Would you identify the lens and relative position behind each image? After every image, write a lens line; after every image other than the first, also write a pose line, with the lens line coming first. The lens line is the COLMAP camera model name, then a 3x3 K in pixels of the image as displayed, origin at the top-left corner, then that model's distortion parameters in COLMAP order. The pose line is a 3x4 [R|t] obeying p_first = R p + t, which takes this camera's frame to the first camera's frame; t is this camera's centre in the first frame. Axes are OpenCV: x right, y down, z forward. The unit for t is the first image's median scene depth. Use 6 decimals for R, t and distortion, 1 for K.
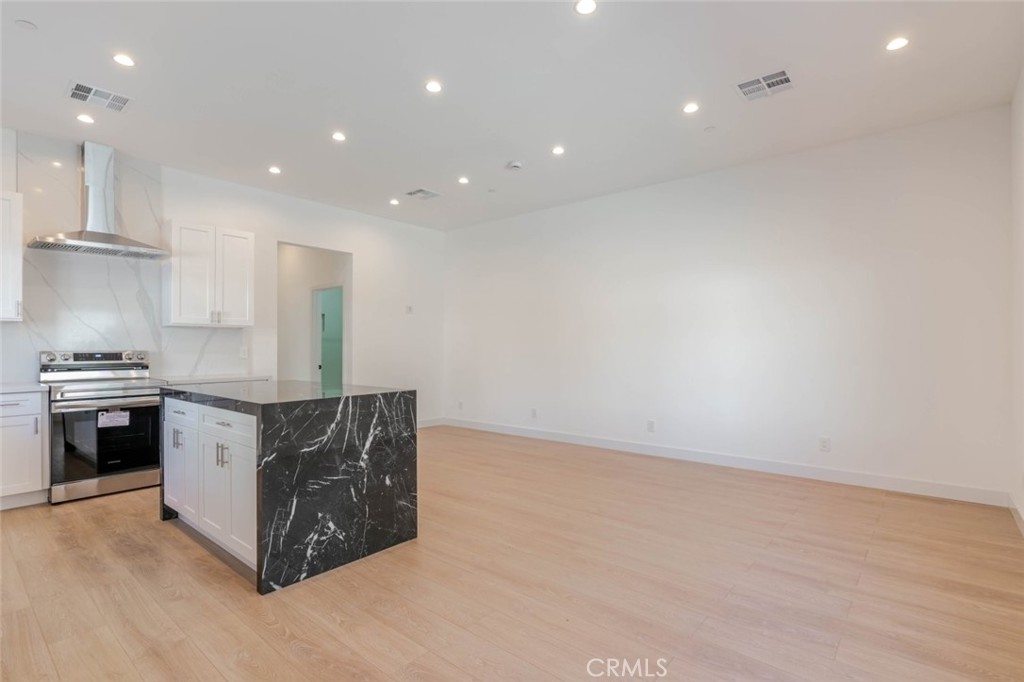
lens RADIAL K [[491.2, 0, 511.3], [0, 491.2, 345.1], [0, 0, 1]] dist [0.002226, -0.000624]
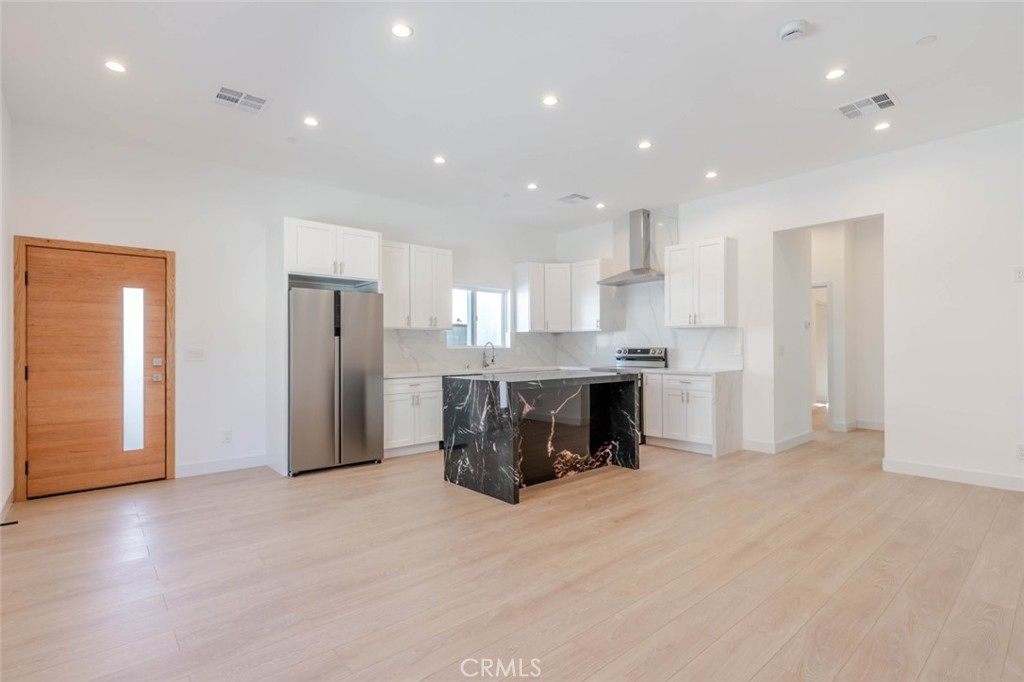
lens RADIAL K [[491.2, 0, 506.0], [0, 491.2, 344.8], [0, 0, 1]] dist [0.002226, -0.000624]
pose [[-0.148944, -0.000663, -0.988845, 1.105170], [0.011977, 0.999925, -0.002474, 0.003359], [0.988773, -0.012211, -0.148925, 1.288220]]
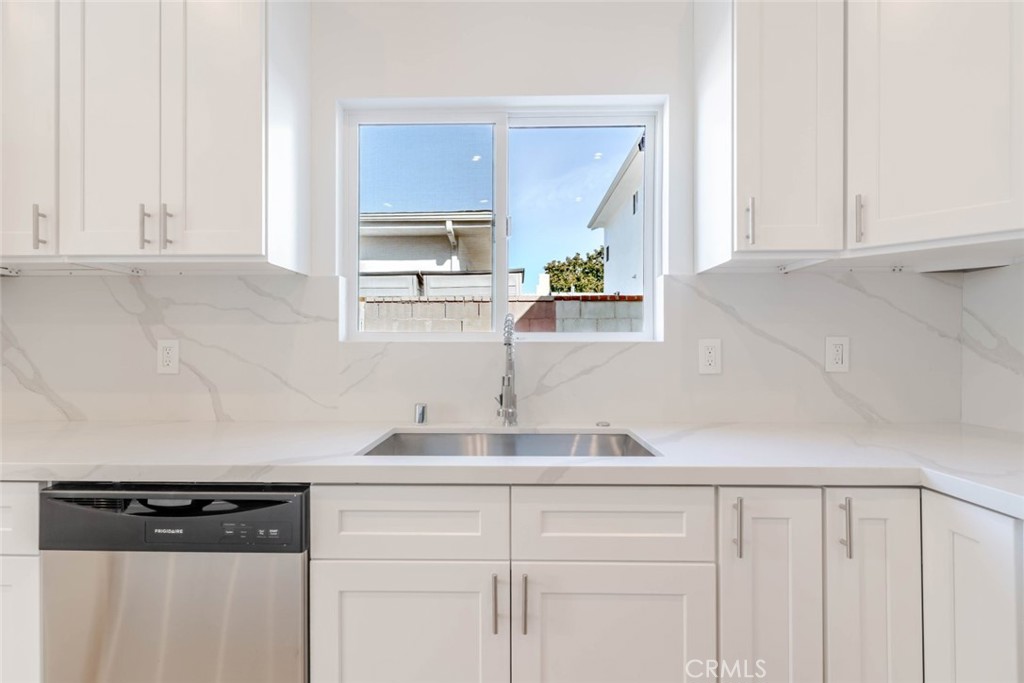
lens RADIAL K [[491.2, 0, 508.0], [0, 491.2, 343.1], [0, 0, 1]] dist [0.002226, -0.000624]
pose [[-0.777900, 0.002344, -0.628384, -0.914797], [0.007576, 0.999955, -0.005648, 0.018361], [0.628343, -0.009155, -0.777883, 1.274146]]
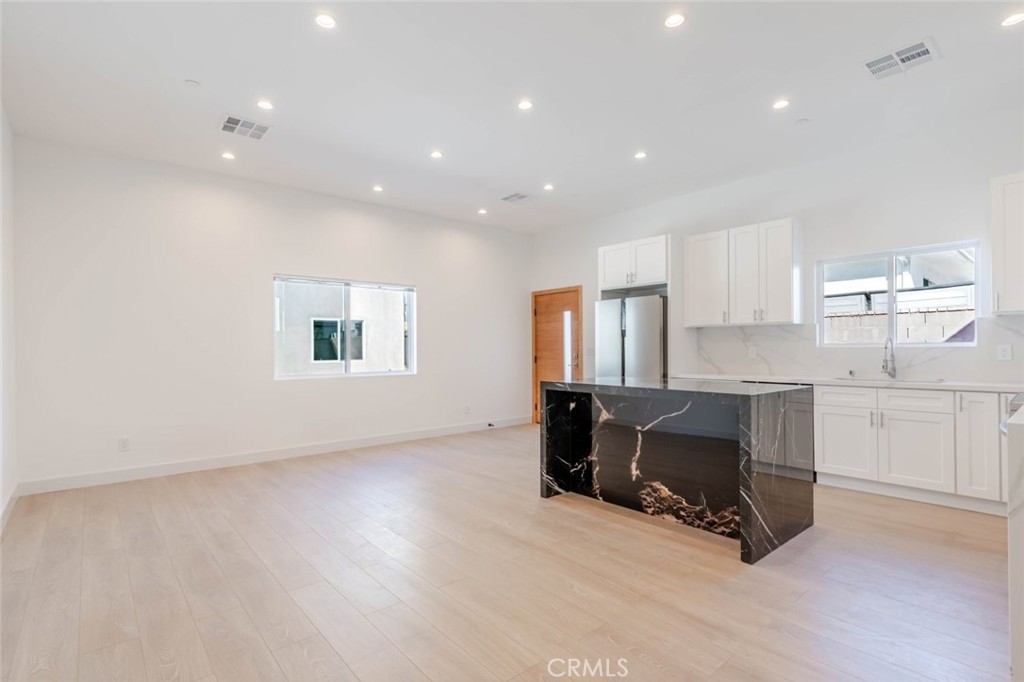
lens RADIAL K [[491.2, 0, 505.1], [0, 491.2, 345.7], [0, 0, 1]] dist [0.002226, -0.000624]
pose [[-0.986799, 0.012402, 0.161477, -0.346443], [0.010495, 0.999865, -0.012657, 0.016474], [-0.161612, -0.010795, -0.986795, 2.518770]]
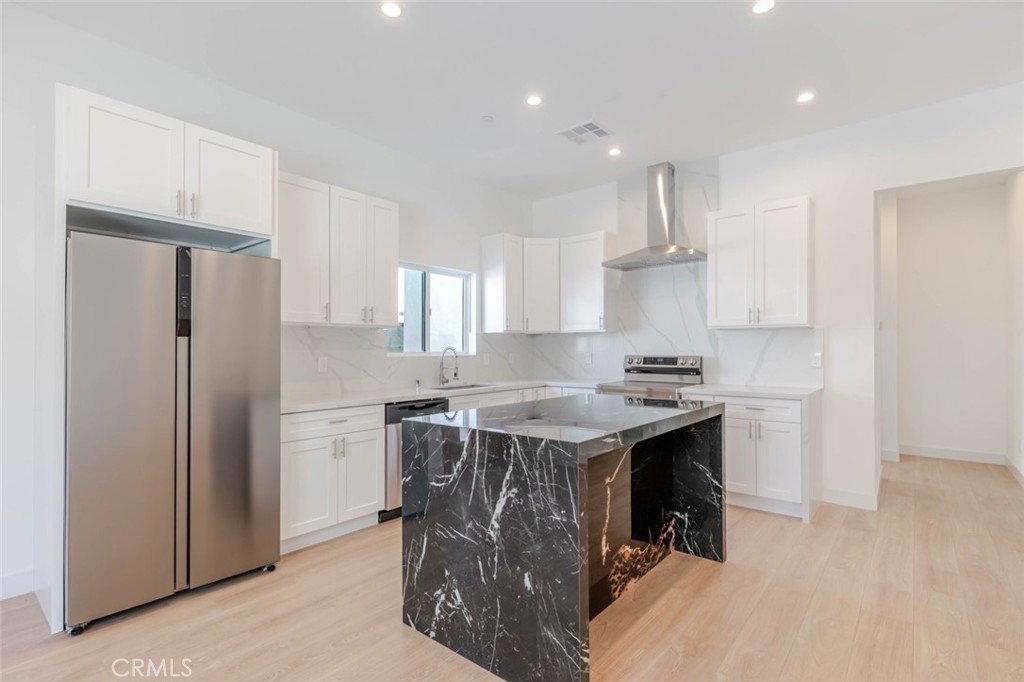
lens RADIAL K [[491.2, 0, 500.8], [0, 491.2, 346.3], [0, 0, 1]] dist [0.002226, -0.000624]
pose [[0.005763, -0.001794, -0.999982, 0.373183], [0.008025, 0.999966, -0.001748, -0.014702], [0.999951, -0.008015, 0.005777, 1.009468]]
